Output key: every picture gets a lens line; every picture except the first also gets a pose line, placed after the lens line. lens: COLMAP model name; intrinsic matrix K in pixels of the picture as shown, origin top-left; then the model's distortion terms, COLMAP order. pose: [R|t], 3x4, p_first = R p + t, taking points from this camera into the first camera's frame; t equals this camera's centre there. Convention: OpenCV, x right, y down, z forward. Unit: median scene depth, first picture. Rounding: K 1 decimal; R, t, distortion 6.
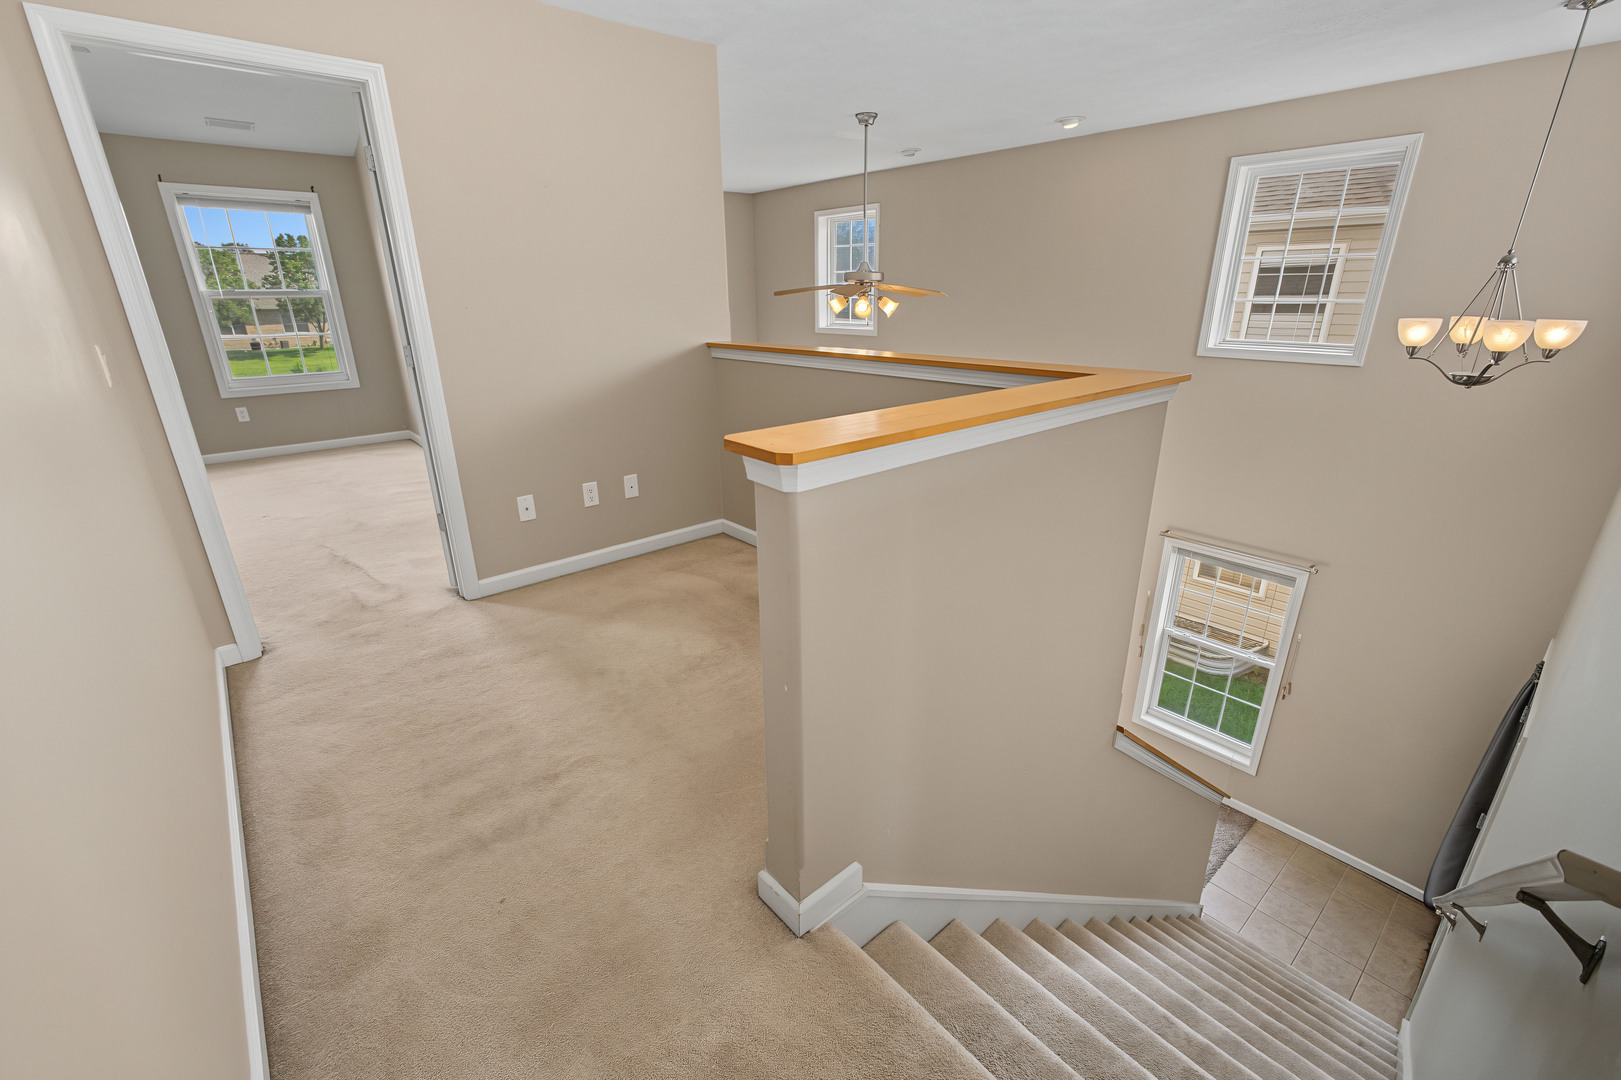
lens RADIAL K [[687.2, 0, 810.5], [0, 687.2, 540.0], [0, 0, 1]] dist [-0.000364, -0.000081]
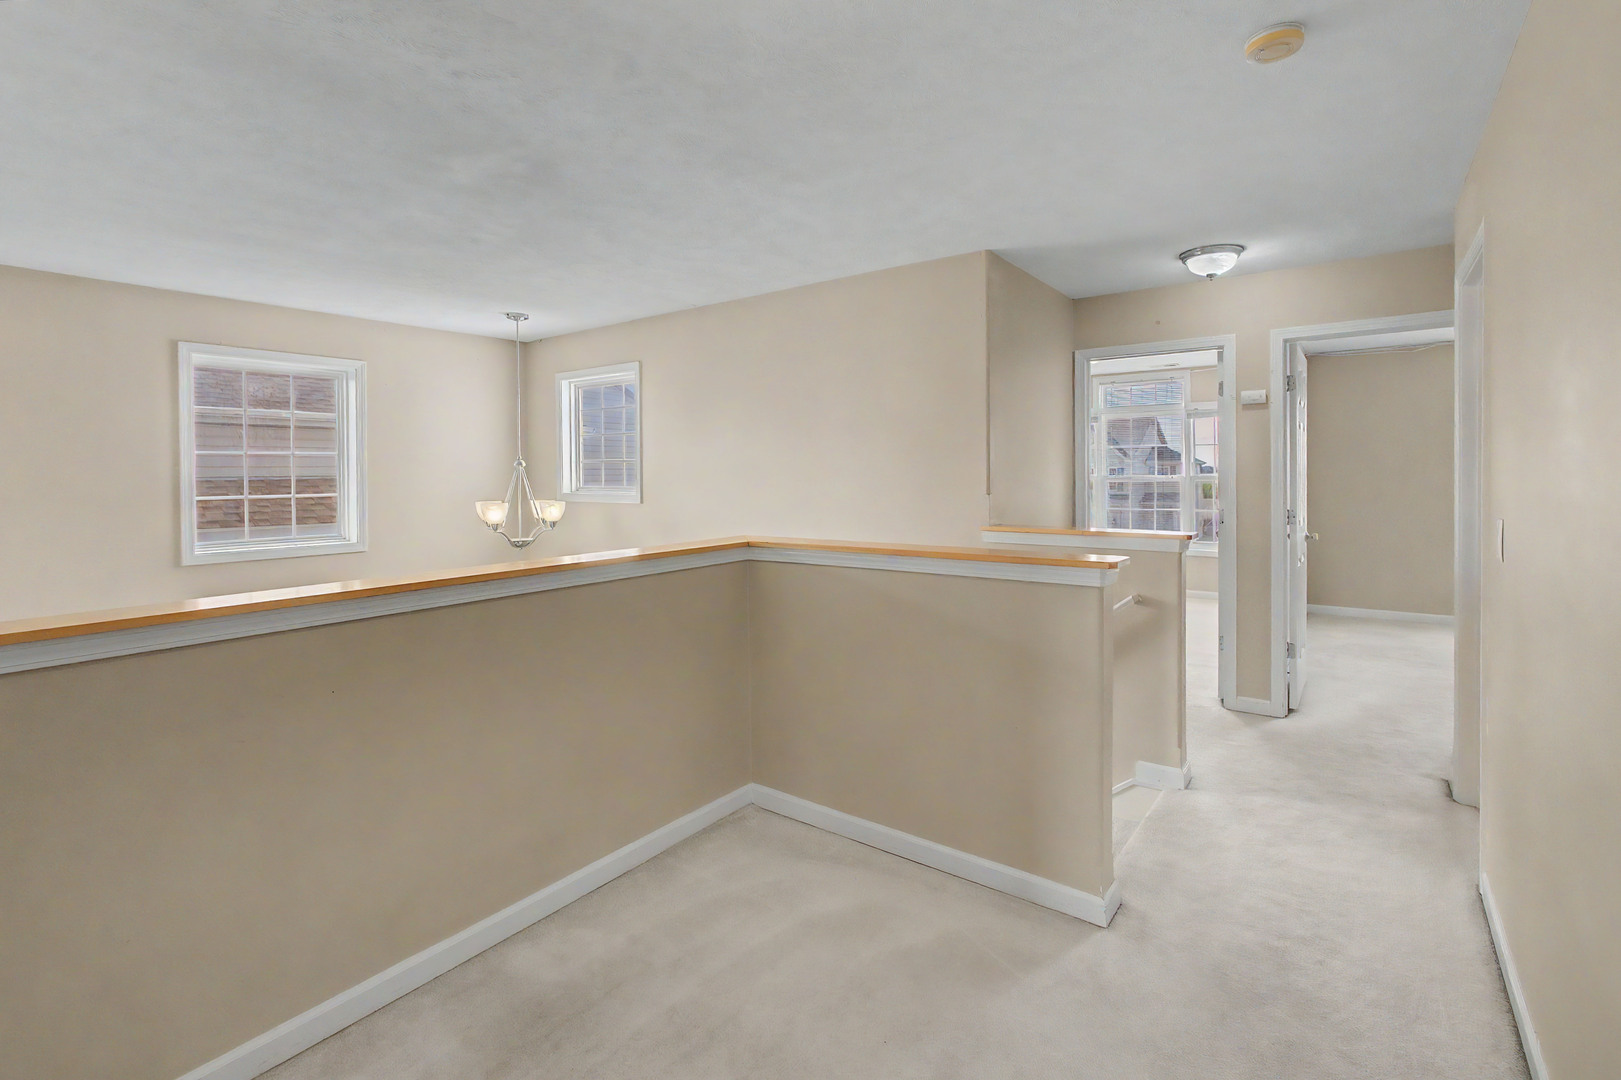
lens RADIAL K [[722.5, 0, 813.4], [0, 722.5, 493.5], [0, 0, 1]] dist [-0.002908, -0.000509]
pose [[-0.210635, -0.013116, 0.977477, -0.466794], [0.344495, 0.934769, 0.086777, -0.210496], [-0.914853, 0.355014, -0.192377, 0.586760]]
